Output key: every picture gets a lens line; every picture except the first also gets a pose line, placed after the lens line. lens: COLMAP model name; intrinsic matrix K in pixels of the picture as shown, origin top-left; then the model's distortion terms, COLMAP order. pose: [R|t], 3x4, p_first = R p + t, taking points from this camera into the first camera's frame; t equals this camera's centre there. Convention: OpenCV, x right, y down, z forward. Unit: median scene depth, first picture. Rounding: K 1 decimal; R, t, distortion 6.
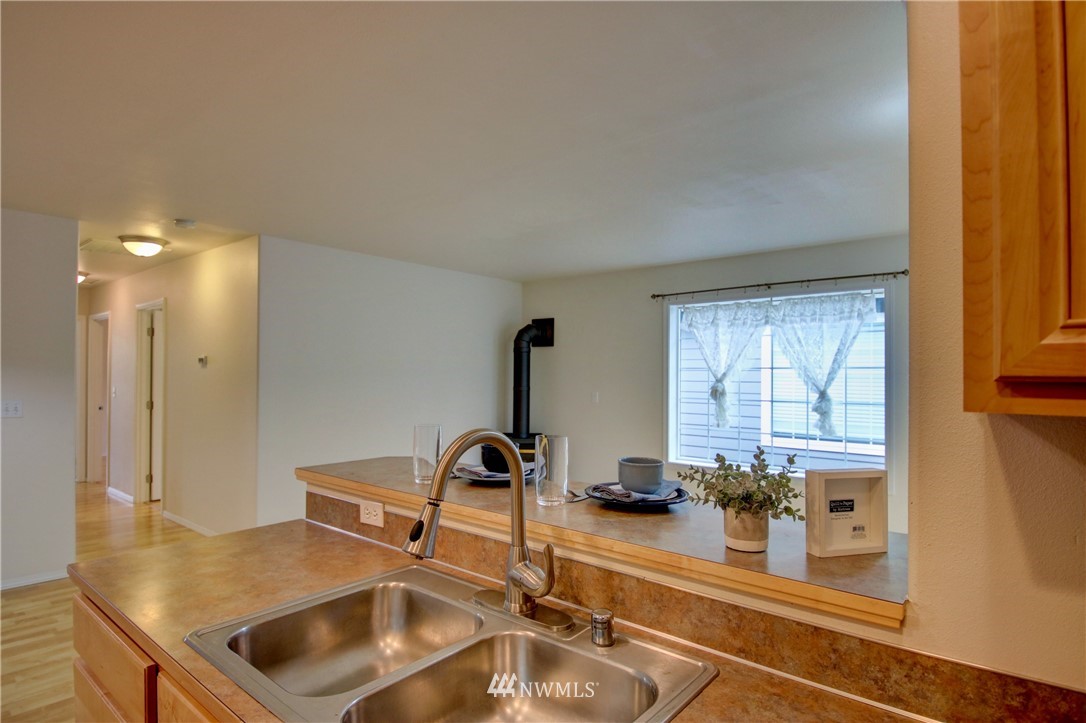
lens RADIAL K [[588.3, 0, 545.8], [0, 588.3, 364.7], [0, 0, 1]] dist [-0.000179, -0.007271]
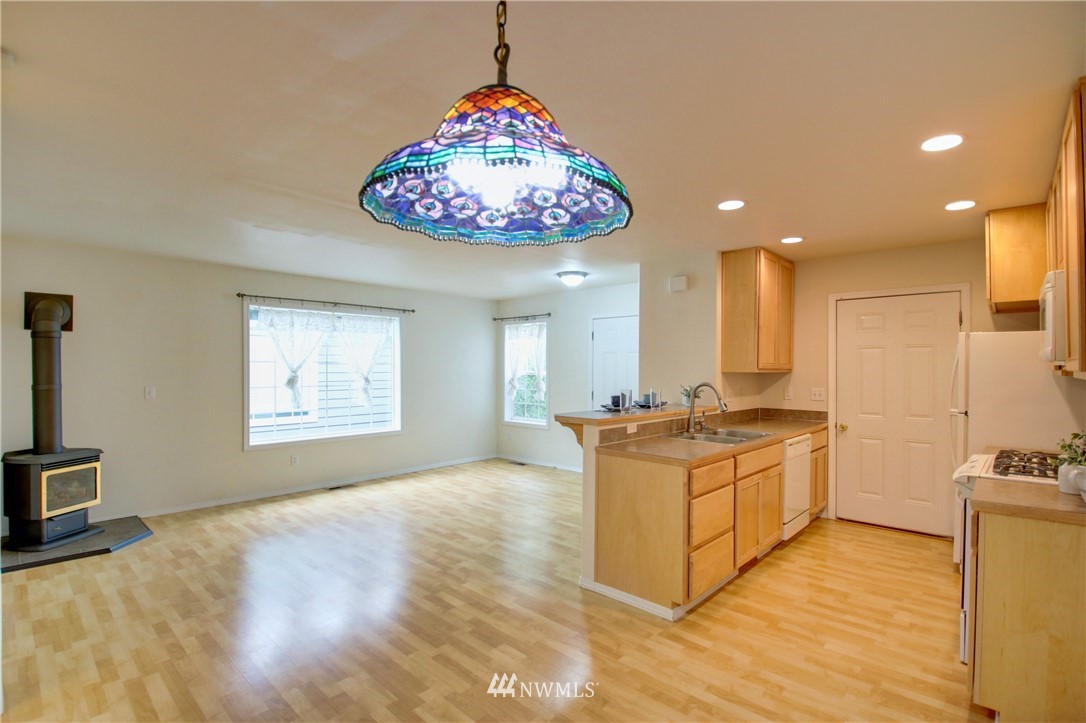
lens RADIAL K [[505.7, 0, 544.9], [0, 505.7, 369.0], [0, 0, 1]] dist [0.009965, -0.021266]
pose [[0.058365, -0.007739, 0.998265, -0.818617], [-0.017850, 0.999802, 0.008794, 0.002151], [-0.998136, -0.018332, 0.058215, 0.434488]]
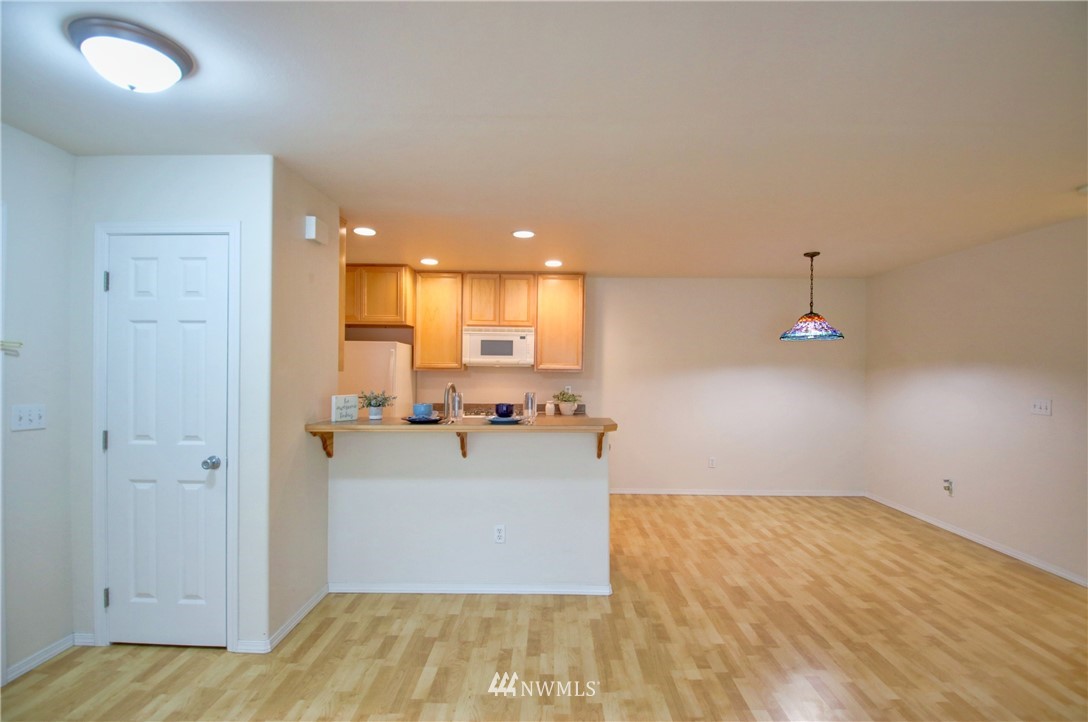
lens RADIAL K [[506.6, 0, 548.0], [0, 506.6, 369.1], [0, 0, 1]] dist [0.009965, -0.021266]
pose [[-0.778941, -0.012034, -0.626982, 0.316476], [-0.003534, 0.999884, -0.014801, 0.015838], [0.627088, -0.009313, -0.778893, 0.877330]]
